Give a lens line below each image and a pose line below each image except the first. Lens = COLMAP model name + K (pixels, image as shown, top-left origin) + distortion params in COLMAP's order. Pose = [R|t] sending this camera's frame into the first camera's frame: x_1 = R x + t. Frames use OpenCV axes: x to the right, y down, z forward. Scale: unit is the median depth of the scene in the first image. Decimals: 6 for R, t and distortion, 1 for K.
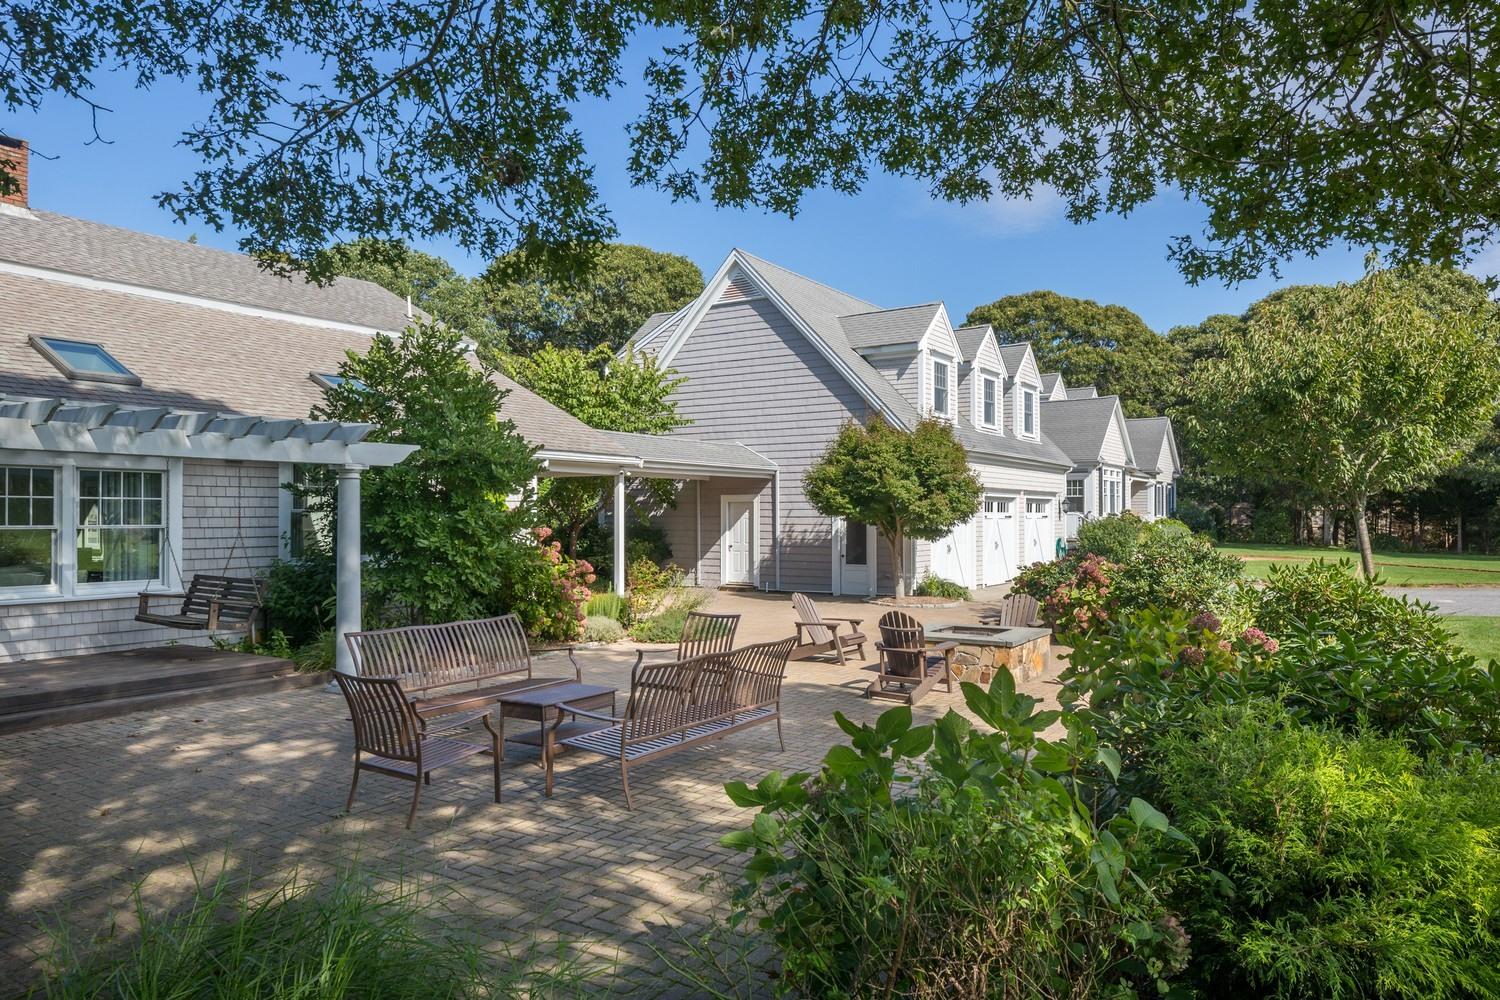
lens RADIAL K [[1015.3, 0, 747.6], [0, 1015.3, 528.2], [0, 0, 1]] dist [-0.002497, 0.001410]
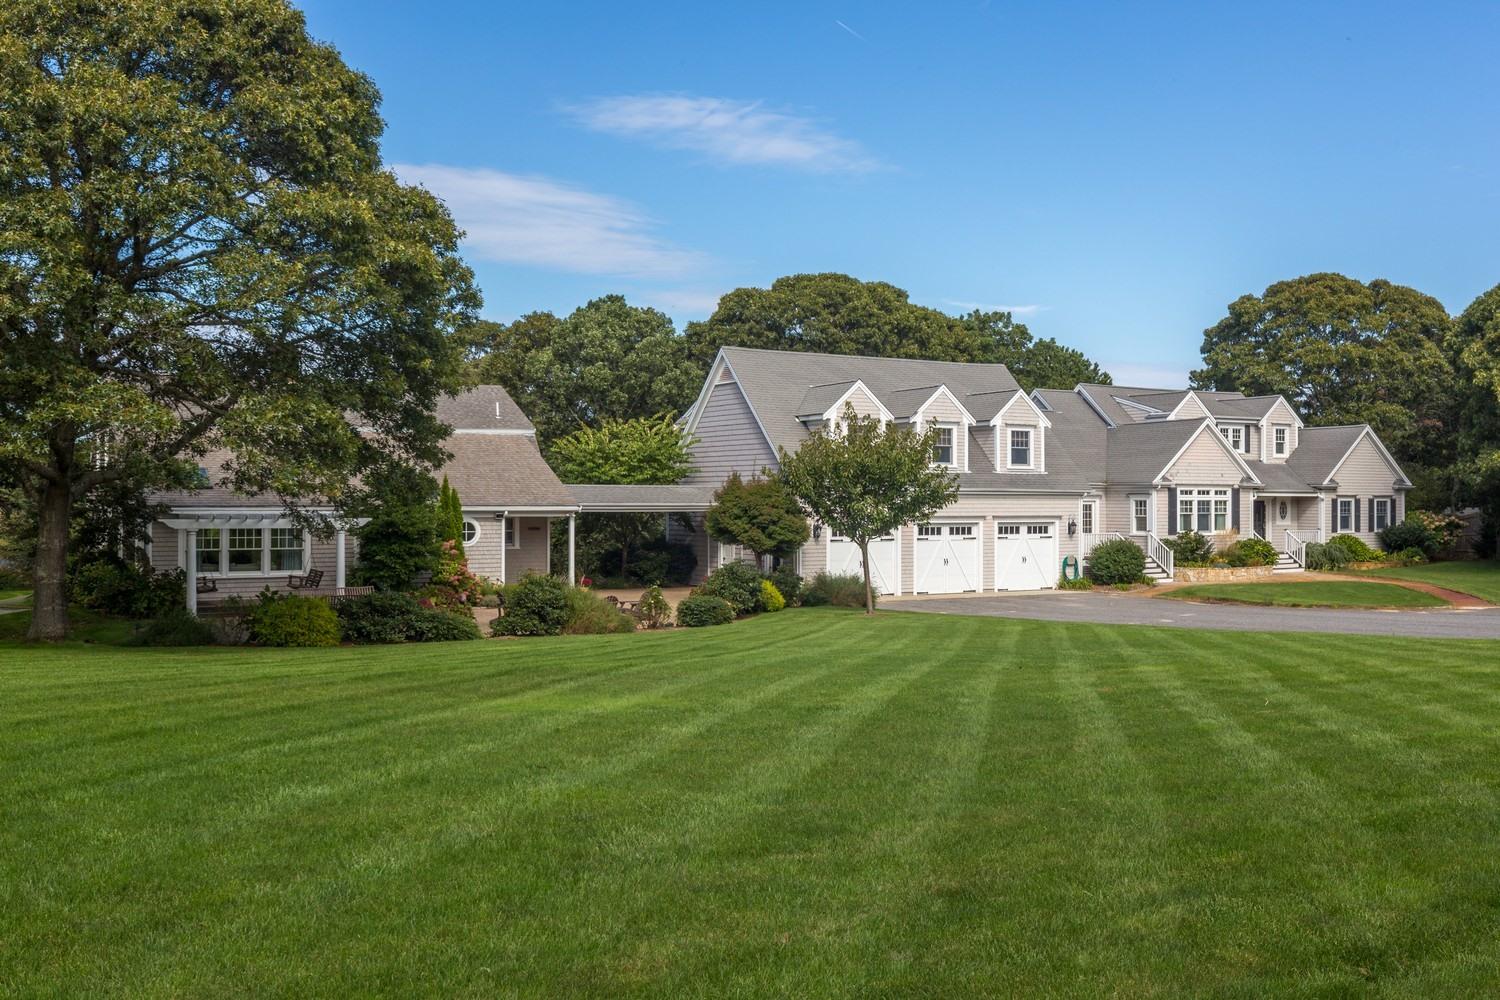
lens RADIAL K [[1419.6, 0, 750.0], [0, 1419.6, 500.0], [0, 0, 1]] dist [-0.034890, -0.013774]
pose [[0.893189, 0.002301, -0.449676, 0.908340], [-0.007624, 0.999921, -0.010028, -0.044086], [0.449618, 0.012385, 0.893135, -0.737785]]
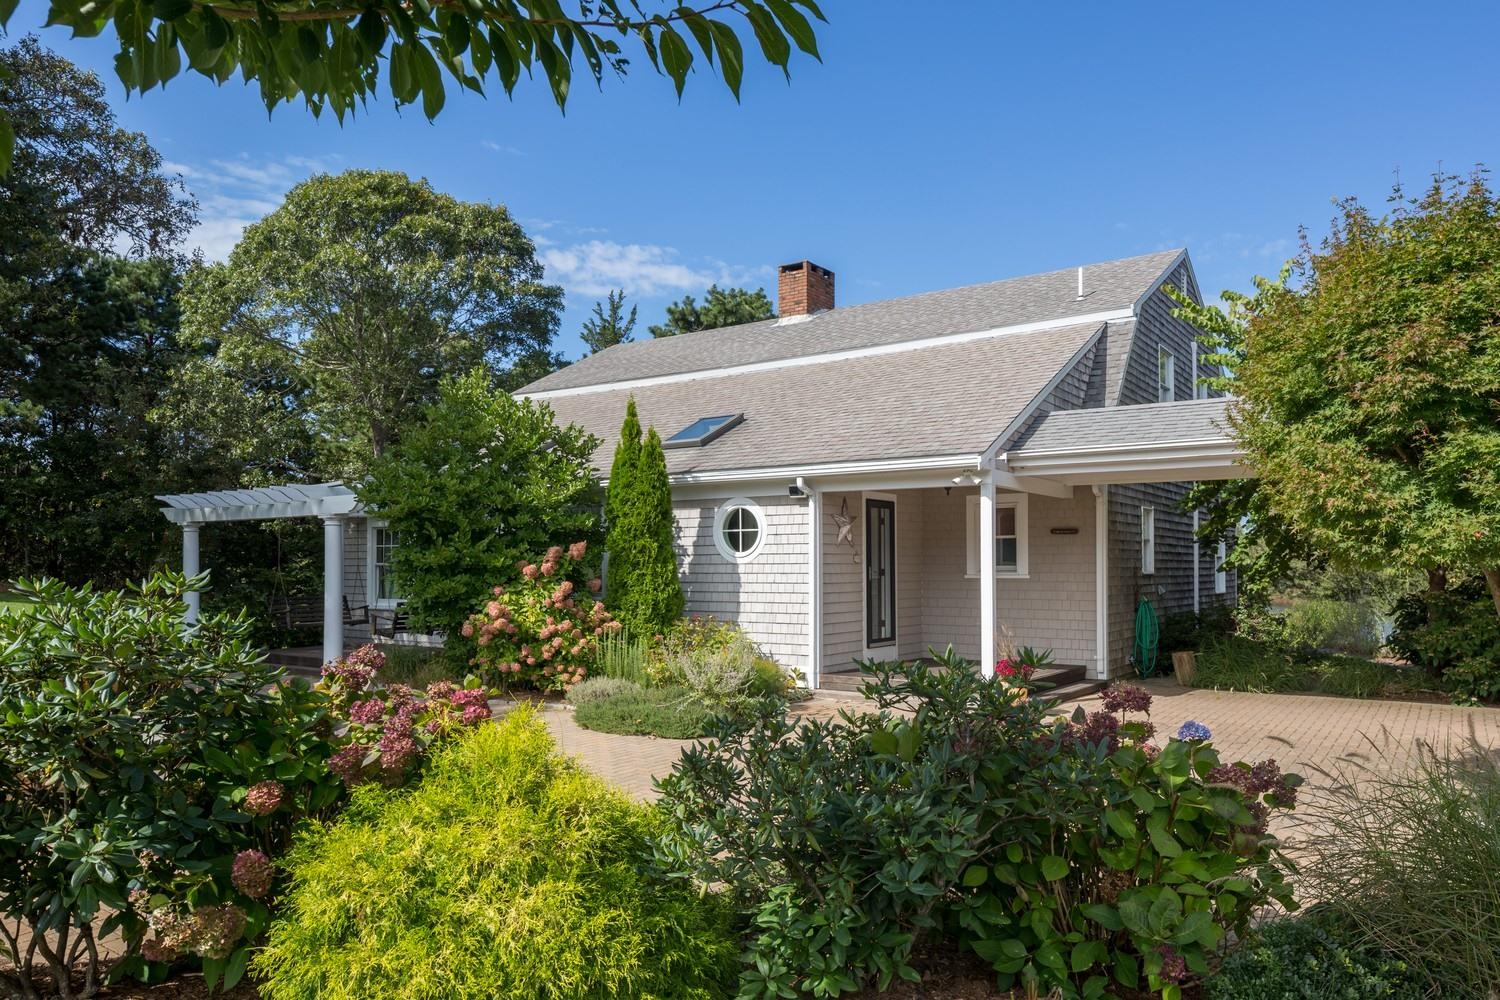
lens RADIAL K [[1015.3, 0, 747.6], [0, 1015.3, 528.2], [0, 0, 1]] dist [-0.002497, 0.001410]
pose [[-0.028540, -0.036432, -0.998929, 0.373620], [-0.009615, 0.999299, -0.036171, -0.001410], [0.999546, 0.008572, -0.028870, 0.662778]]
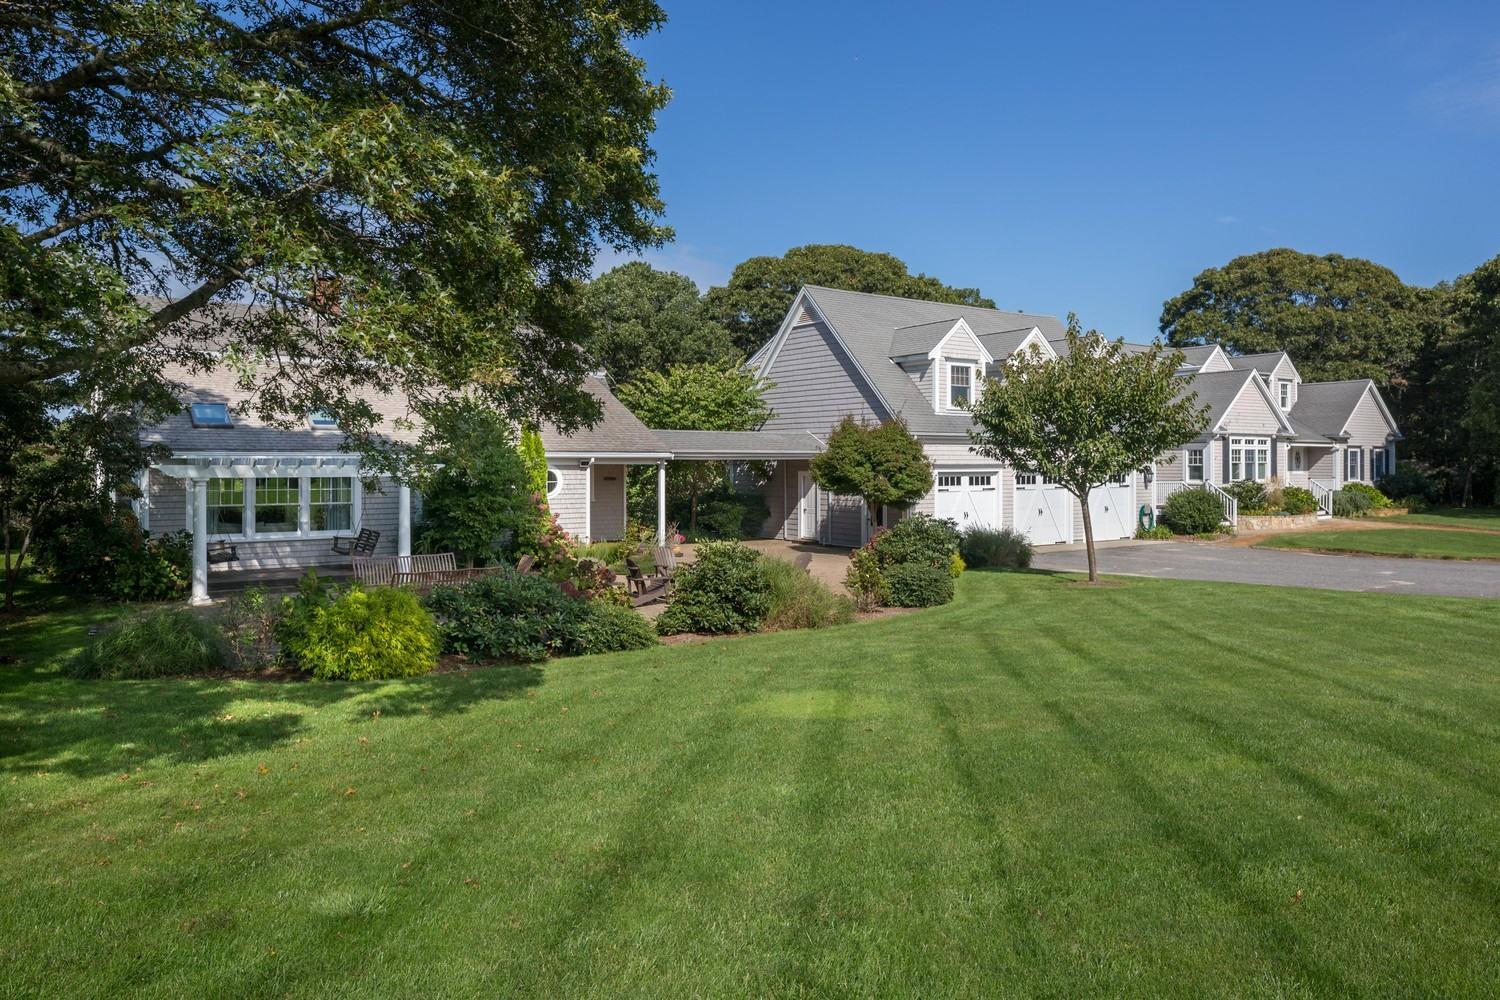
lens RADIAL K [[1030.2, 0, 750.6], [0, 1030.2, 466.6], [0, 0, 1]] dist [-0.002518, 0.000523]
pose [[0.928568, 0.002162, -0.371156, 0.422418], [-0.004736, 0.999971, -0.006023, -0.030423], [0.371132, 0.007351, 0.928551, -0.271613]]
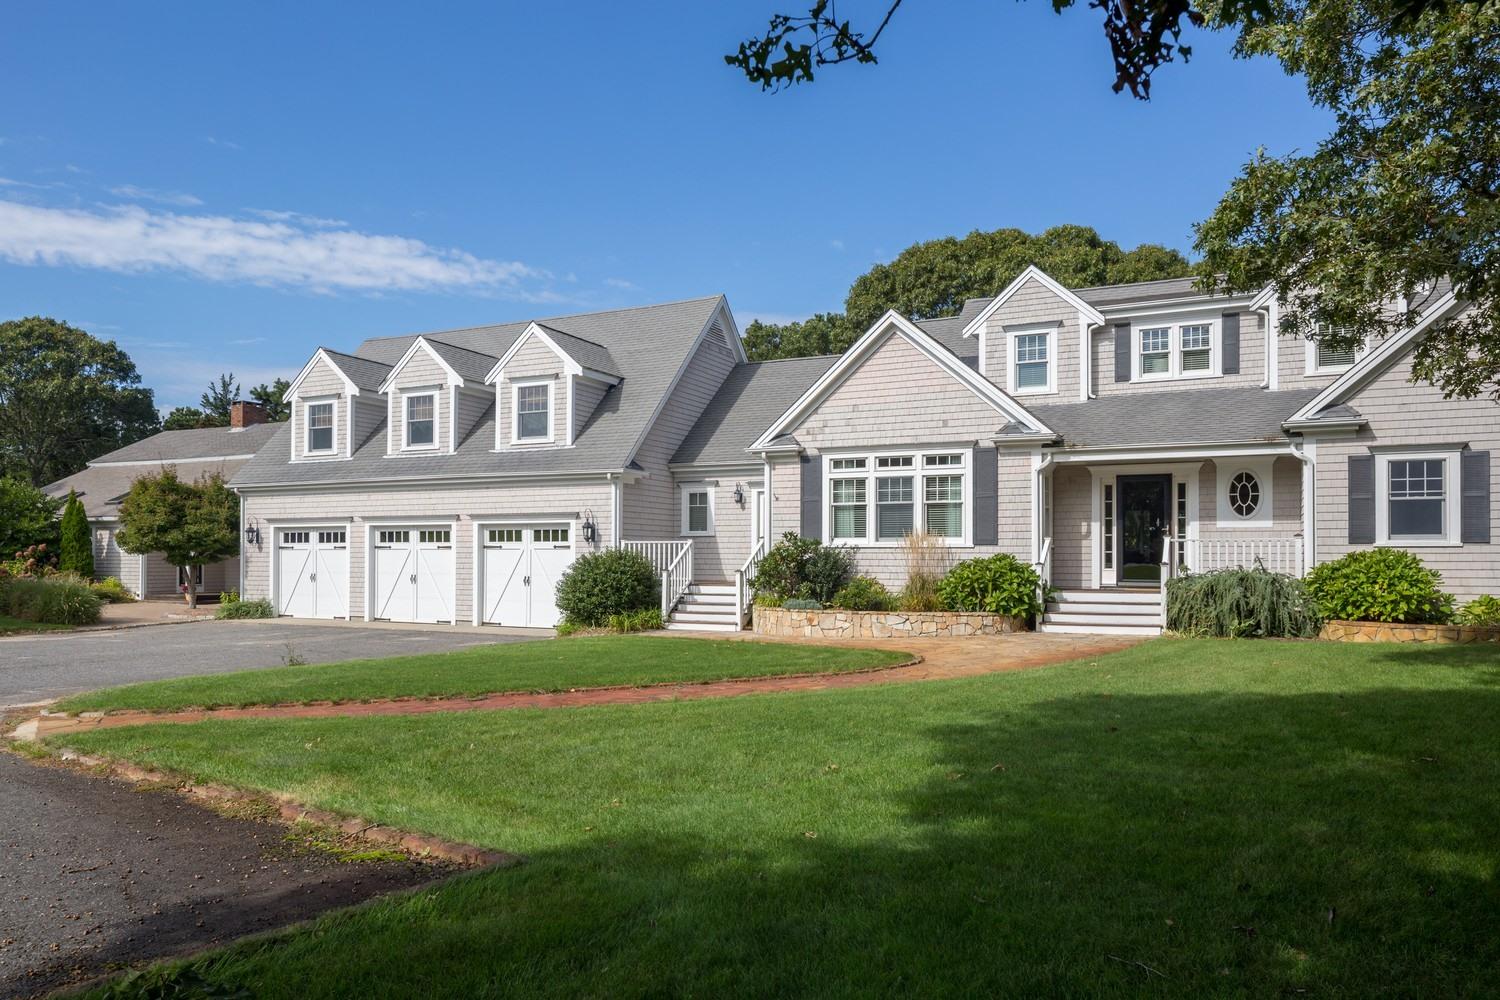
lens RADIAL K [[1015.3, 0, 747.6], [0, 1015.3, 528.2], [0, 0, 1]] dist [-0.002497, 0.001410]
pose [[0.121857, -0.026178, -0.992202, 1.316293], [-0.013398, 0.999518, -0.028017, -0.007651], [0.992457, 0.016708, 0.121447, 1.327534]]
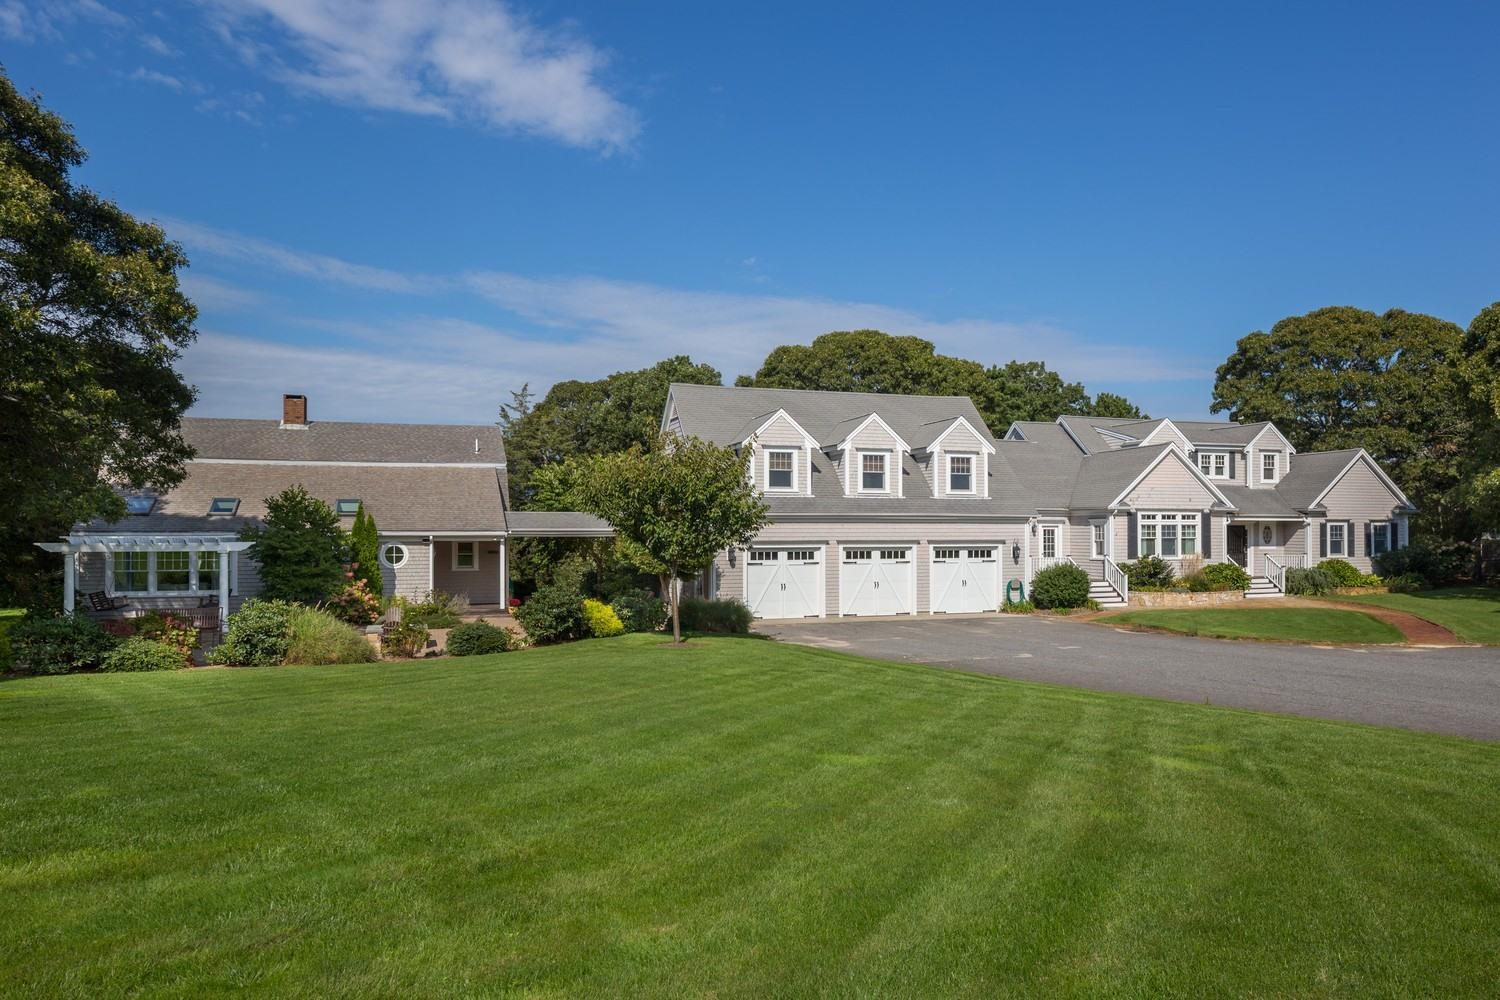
lens RADIAL K [[1015.3, 0, 747.6], [0, 1015.3, 528.2], [0, 0, 1]] dist [-0.002497, 0.001410]
pose [[0.781606, -0.001916, -0.623770, 1.024462], [-0.006739, 0.999911, -0.011516, -0.042942], [0.623736, 0.013205, 0.781523, -0.110642]]
